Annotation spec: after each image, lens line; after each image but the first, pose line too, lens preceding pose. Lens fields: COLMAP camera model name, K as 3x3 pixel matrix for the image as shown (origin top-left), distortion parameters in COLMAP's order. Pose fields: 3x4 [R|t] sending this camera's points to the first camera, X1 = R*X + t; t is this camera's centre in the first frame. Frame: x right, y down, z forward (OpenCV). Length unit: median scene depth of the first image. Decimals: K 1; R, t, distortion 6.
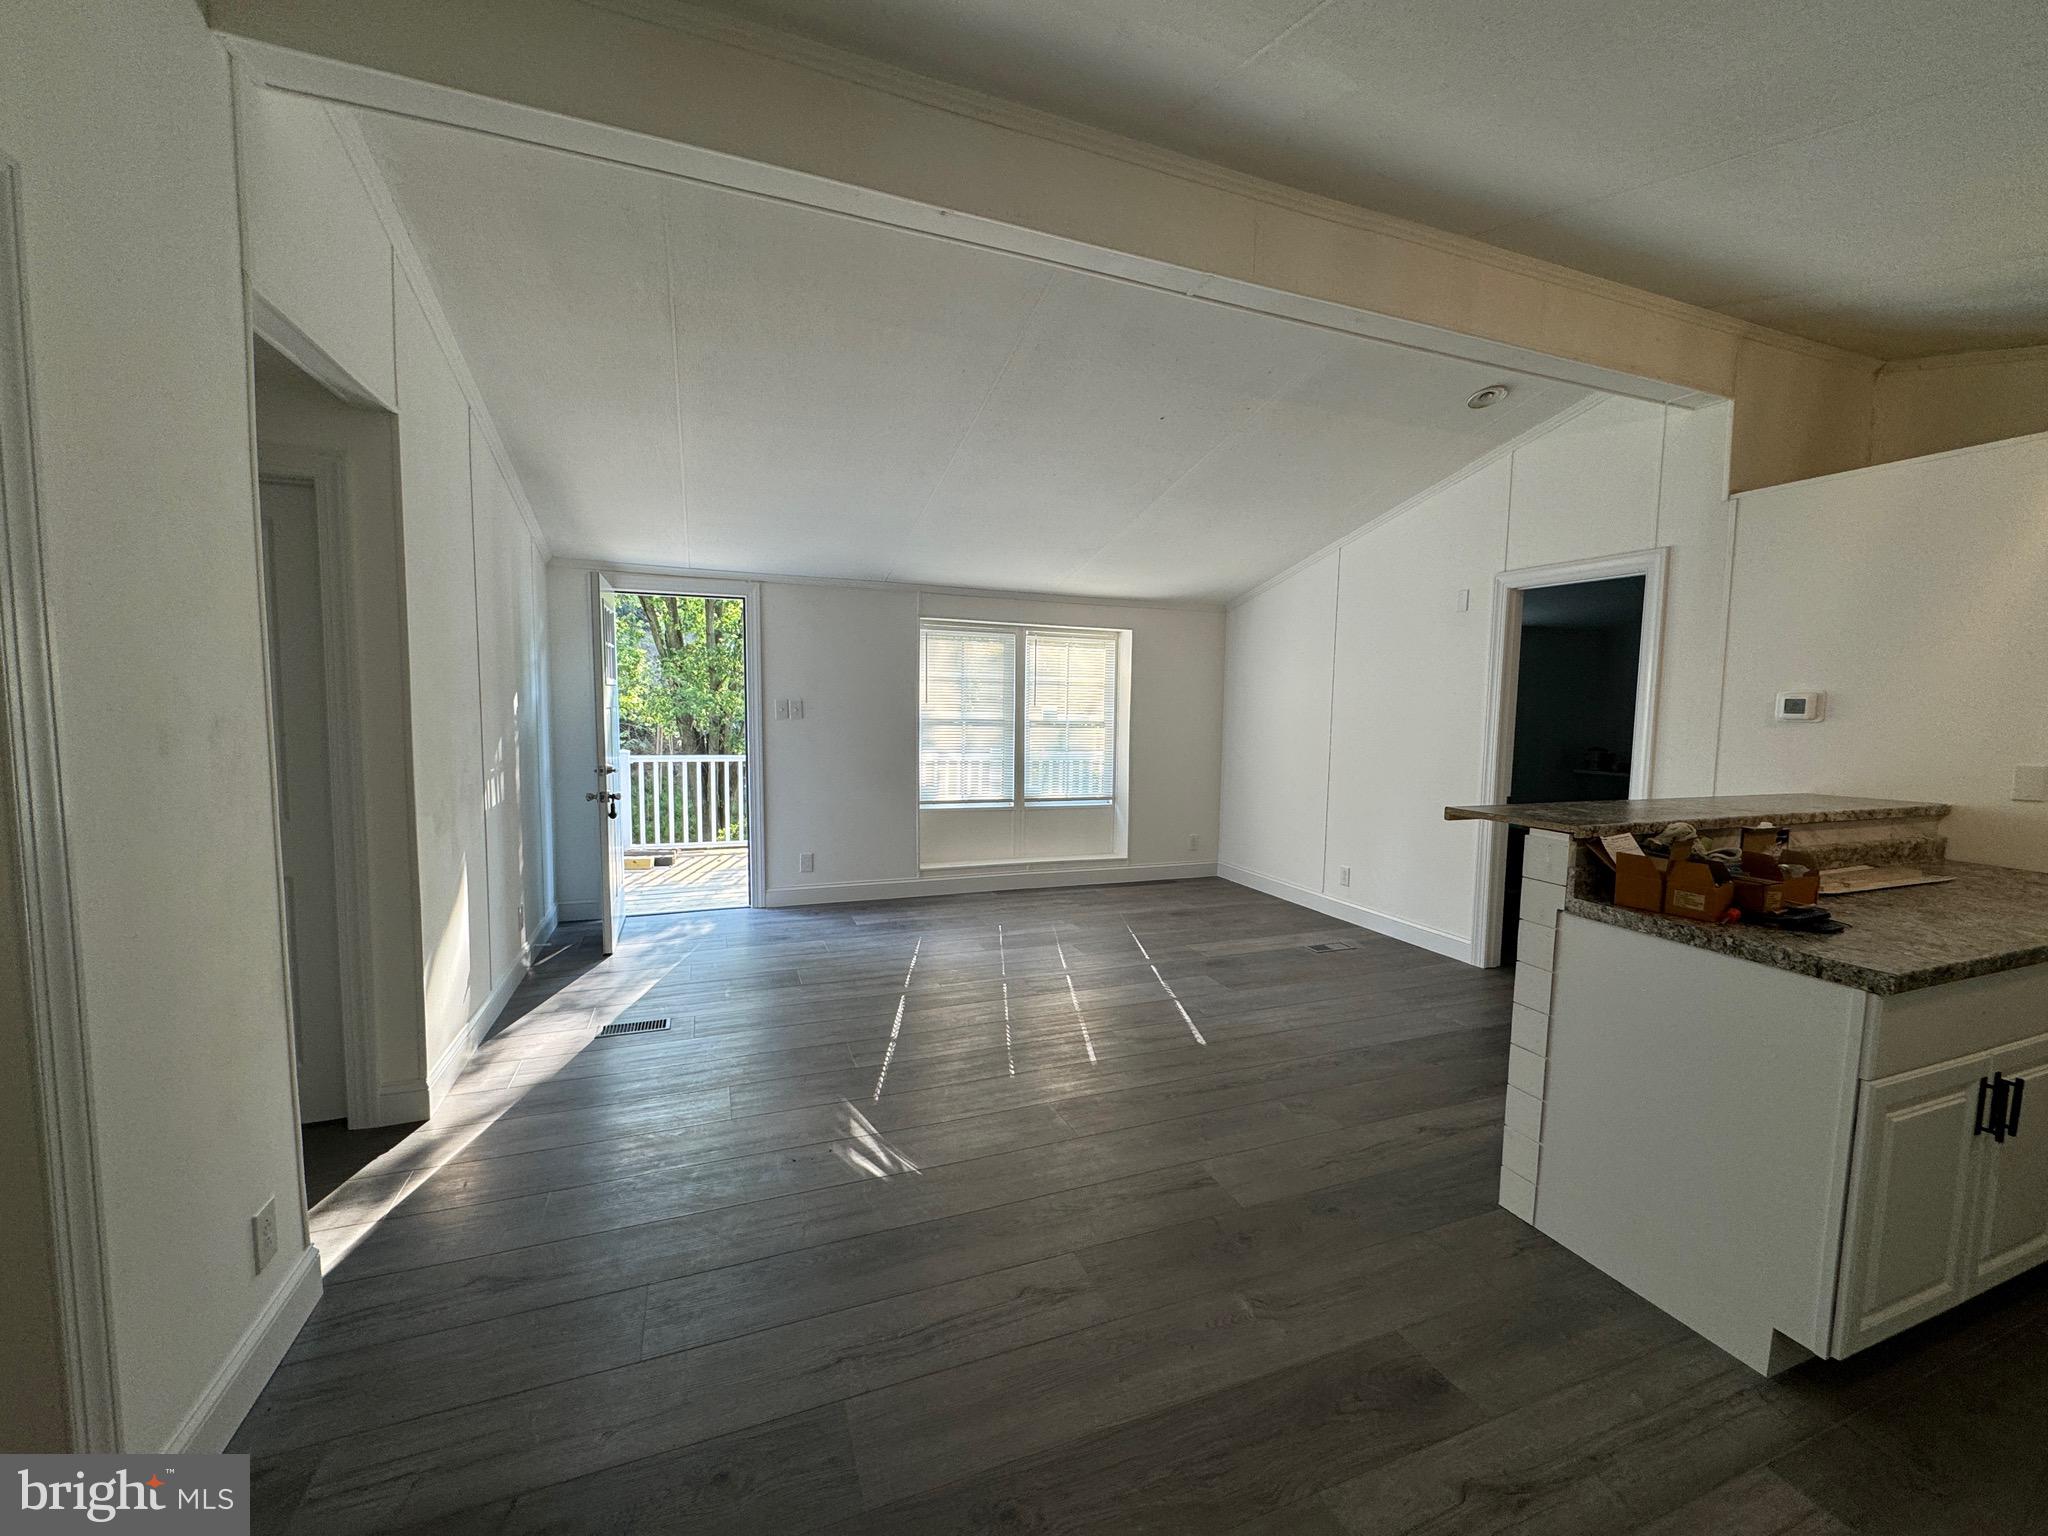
lens RADIAL K [[814.7, 0, 1029.4], [0, 814.7, 770.3], [0, 0, 1]] dist [-0.000337, 0.000143]
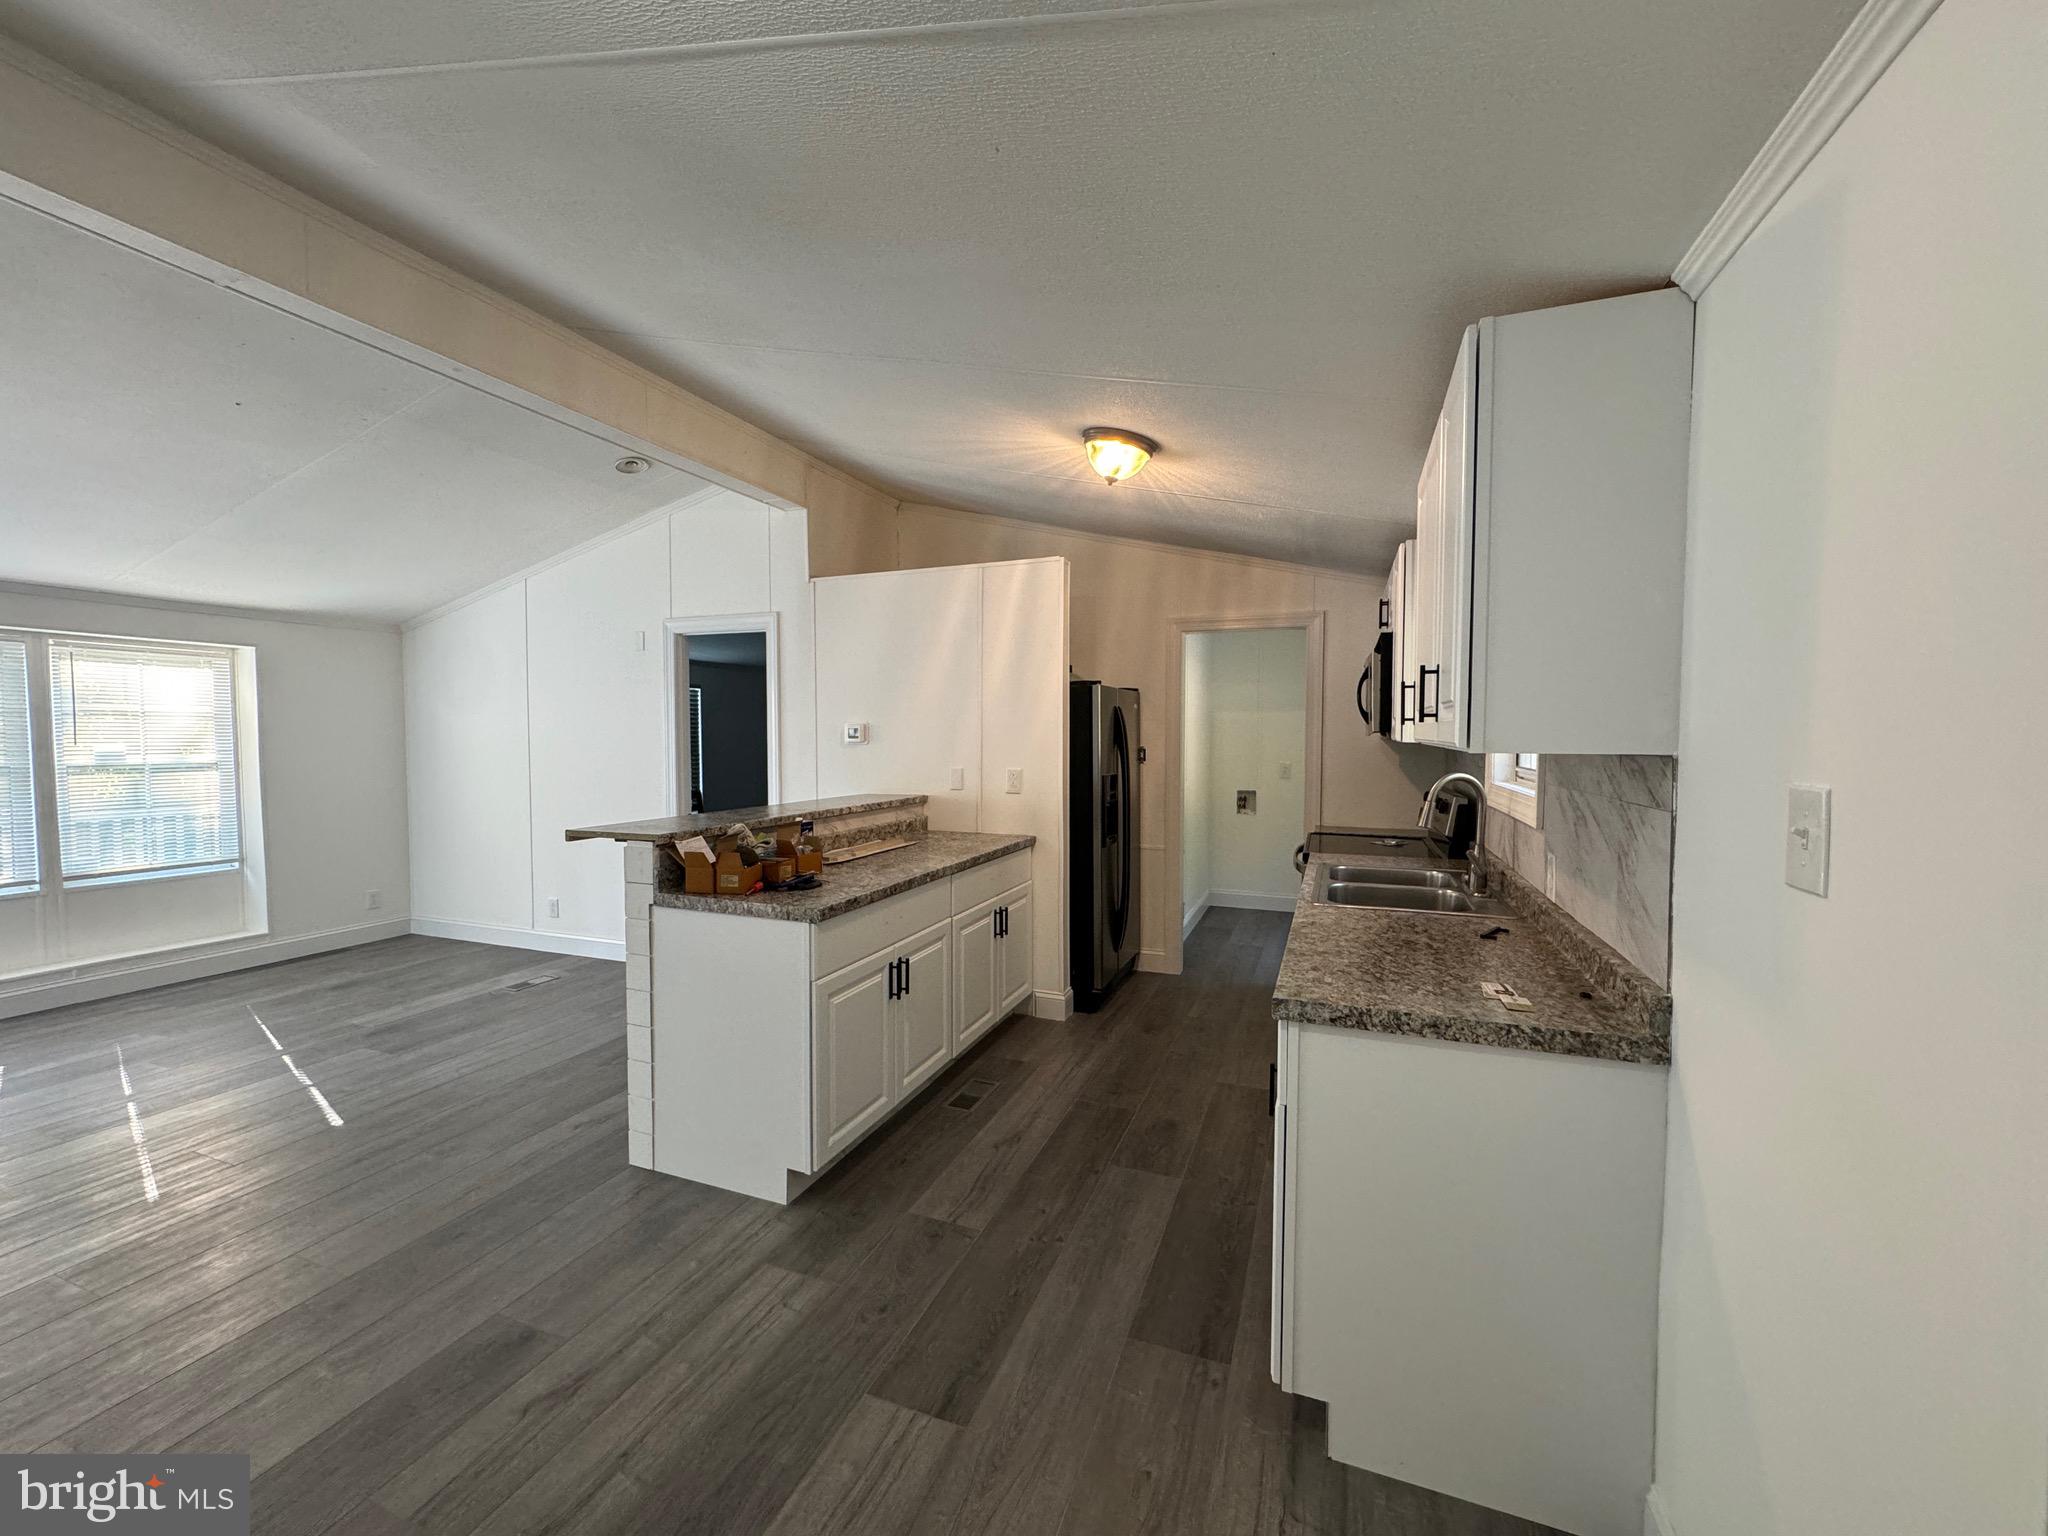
lens RADIAL K [[814.7, 0, 1016.6], [0, 814.7, 767.6], [0, 0, 1]] dist [-0.000337, 0.000143]
pose [[0.681177, -0.047209, 0.730595, 0.087680], [0.072979, 0.997327, -0.003598, 0.006431], [-0.728472, 0.055769, 0.682802, -0.162842]]
